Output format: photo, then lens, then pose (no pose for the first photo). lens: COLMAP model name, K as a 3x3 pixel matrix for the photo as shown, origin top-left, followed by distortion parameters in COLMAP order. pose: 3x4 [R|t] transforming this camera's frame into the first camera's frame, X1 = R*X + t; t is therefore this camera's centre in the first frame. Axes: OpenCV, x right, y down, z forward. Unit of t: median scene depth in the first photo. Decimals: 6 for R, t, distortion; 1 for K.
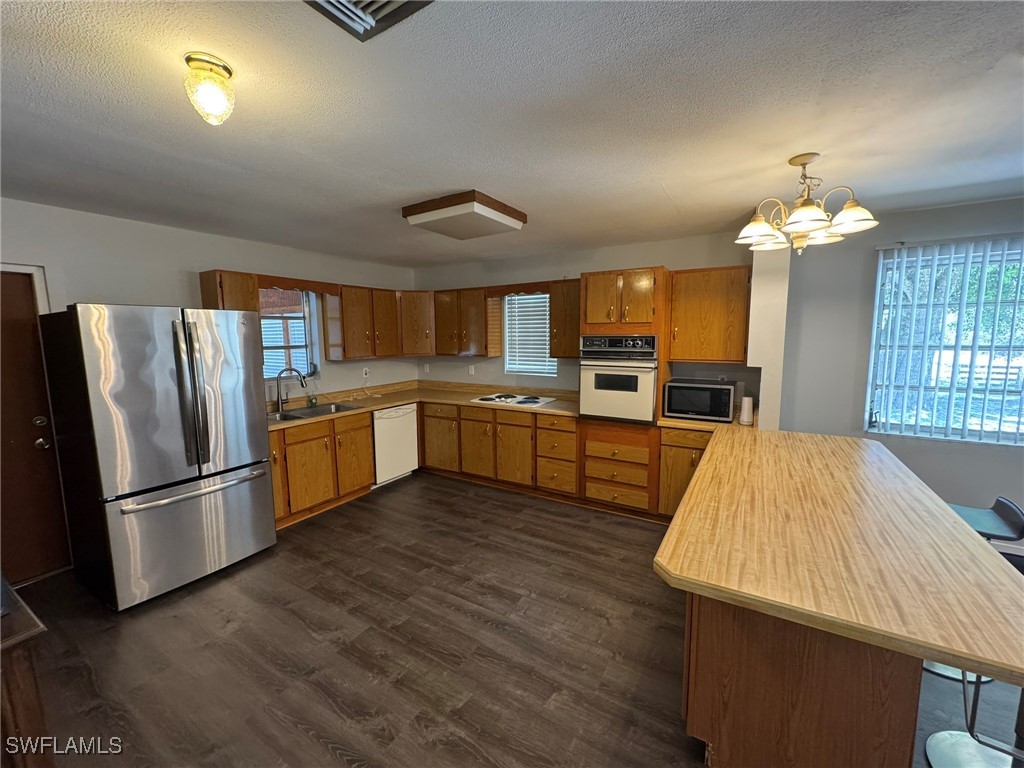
lens RADIAL K [[409.1, 0, 511.5], [0, 409.1, 382.2], [0, 0, 1]] dist [-0.004321, -0.000105]
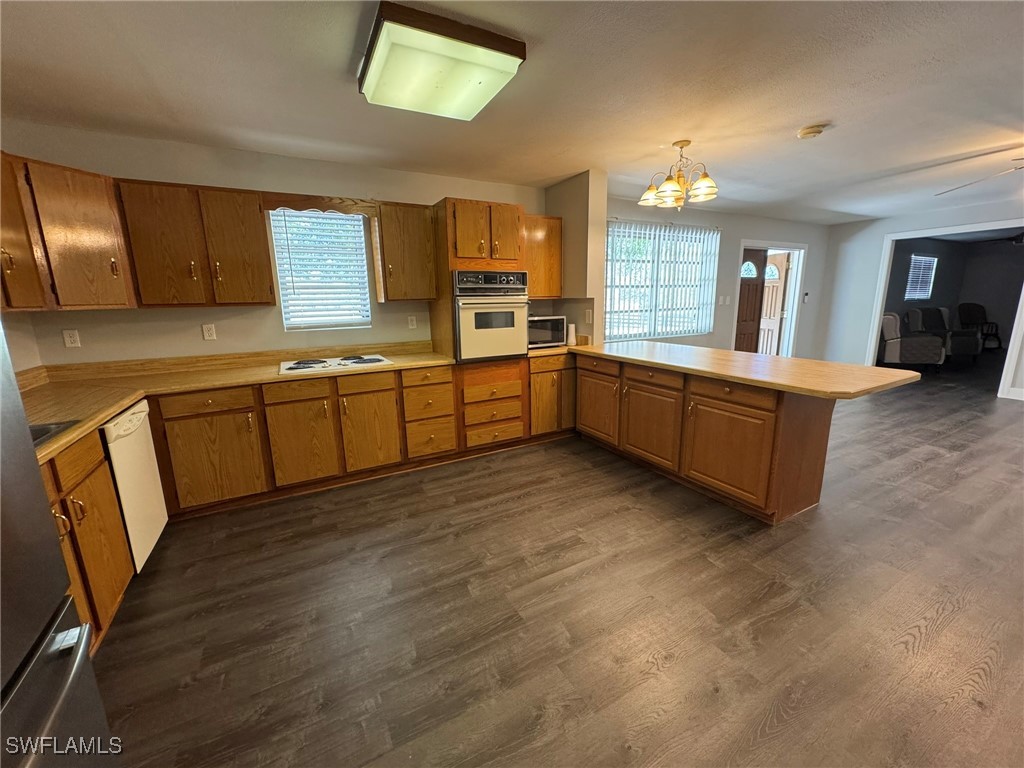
lens RADIAL K [[409.1, 0, 514.4], [0, 409.1, 380.9], [0, 0, 1]] dist [-0.004321, -0.000105]
pose [[0.501177, -0.174800, 0.847506, -0.554978], [0.116755, 0.984089, 0.133927, 0.017553], [-0.857432, 0.031829, 0.513612, 0.438787]]
